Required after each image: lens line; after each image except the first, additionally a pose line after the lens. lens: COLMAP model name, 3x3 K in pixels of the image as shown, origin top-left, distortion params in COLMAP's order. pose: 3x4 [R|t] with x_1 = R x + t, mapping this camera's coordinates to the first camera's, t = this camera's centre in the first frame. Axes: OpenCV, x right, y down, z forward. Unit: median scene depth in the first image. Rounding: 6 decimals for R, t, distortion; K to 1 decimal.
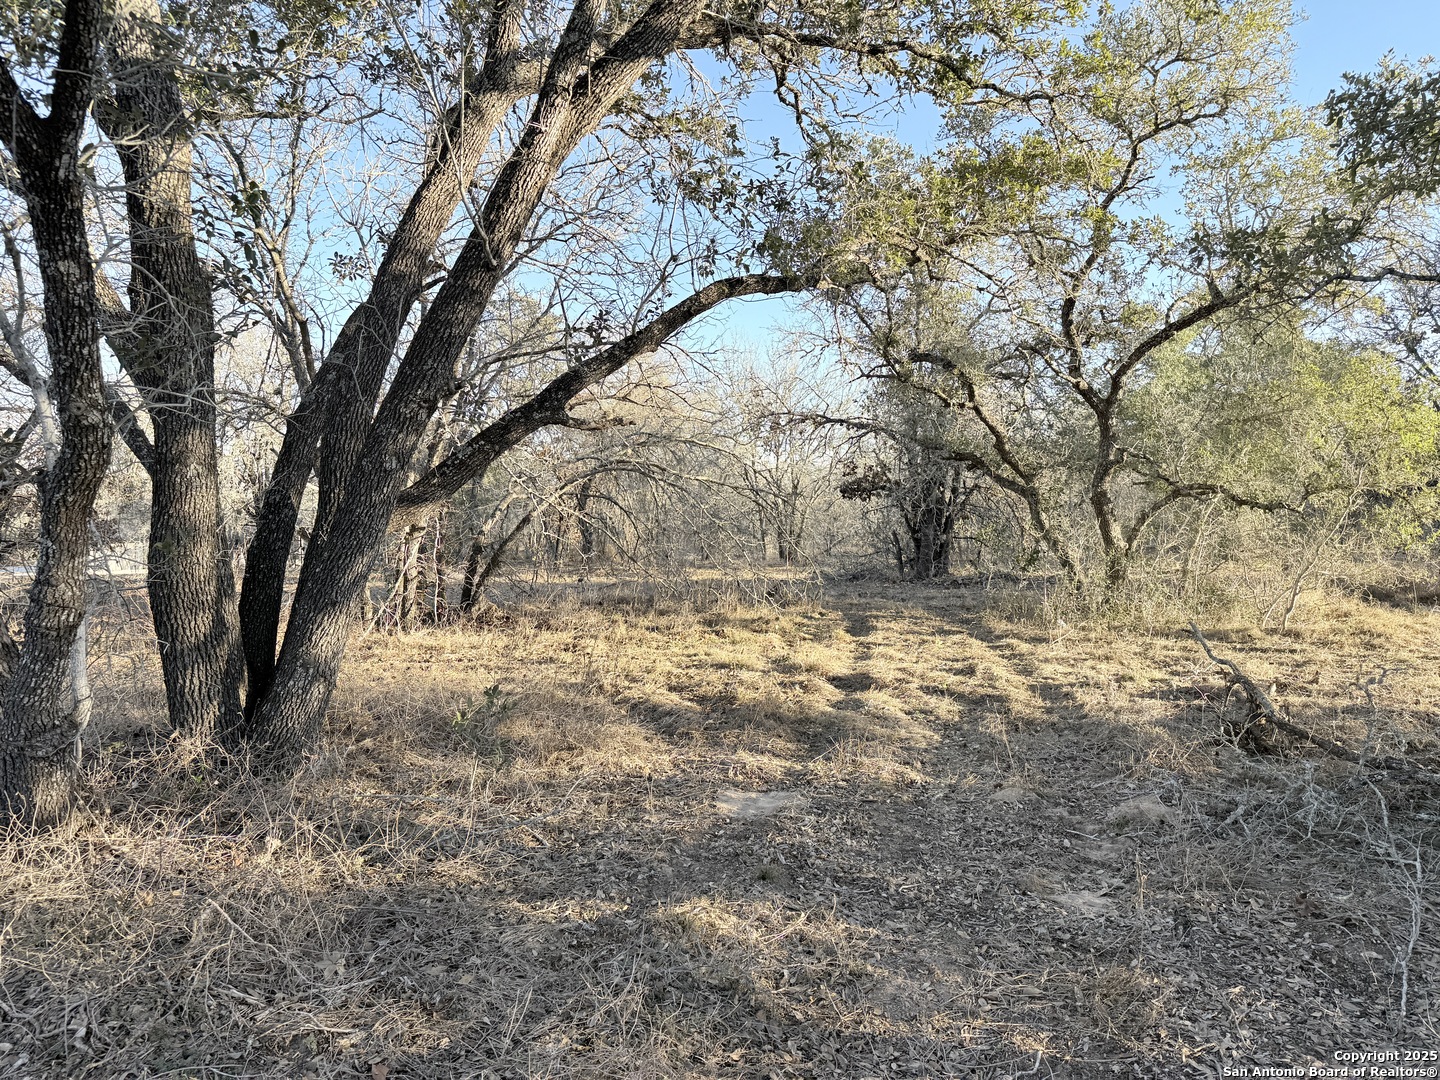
lens RADIAL K [[1002.4, 0, 719.7], [0, 1002.4, 536.8], [0, 0, 1]] dist [0.043260, -0.047168]
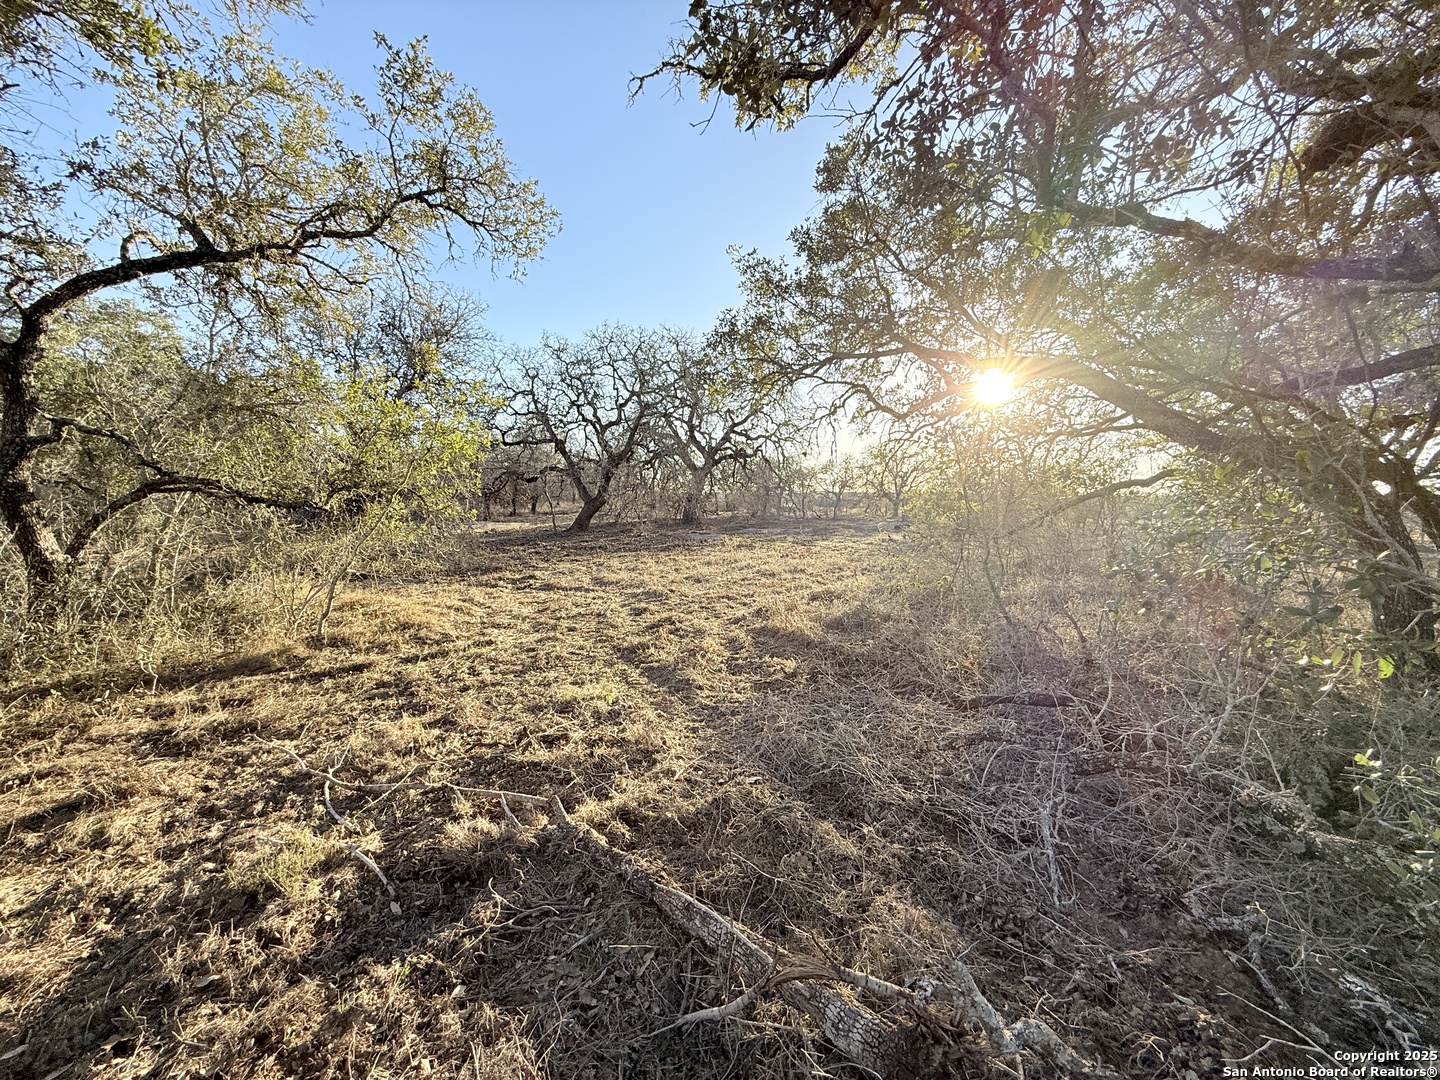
lens RADIAL K [[580.6, 0, 719.2], [0, 580.6, 540.7], [0, 0, 1]] dist [-0.002701, 0.000289]
pose [[0.257161, -0.063473, 0.964282, 0.127148], [0.029904, 0.997885, 0.057710, -0.014982], [-0.965906, 0.013996, 0.258516, 0.453414]]
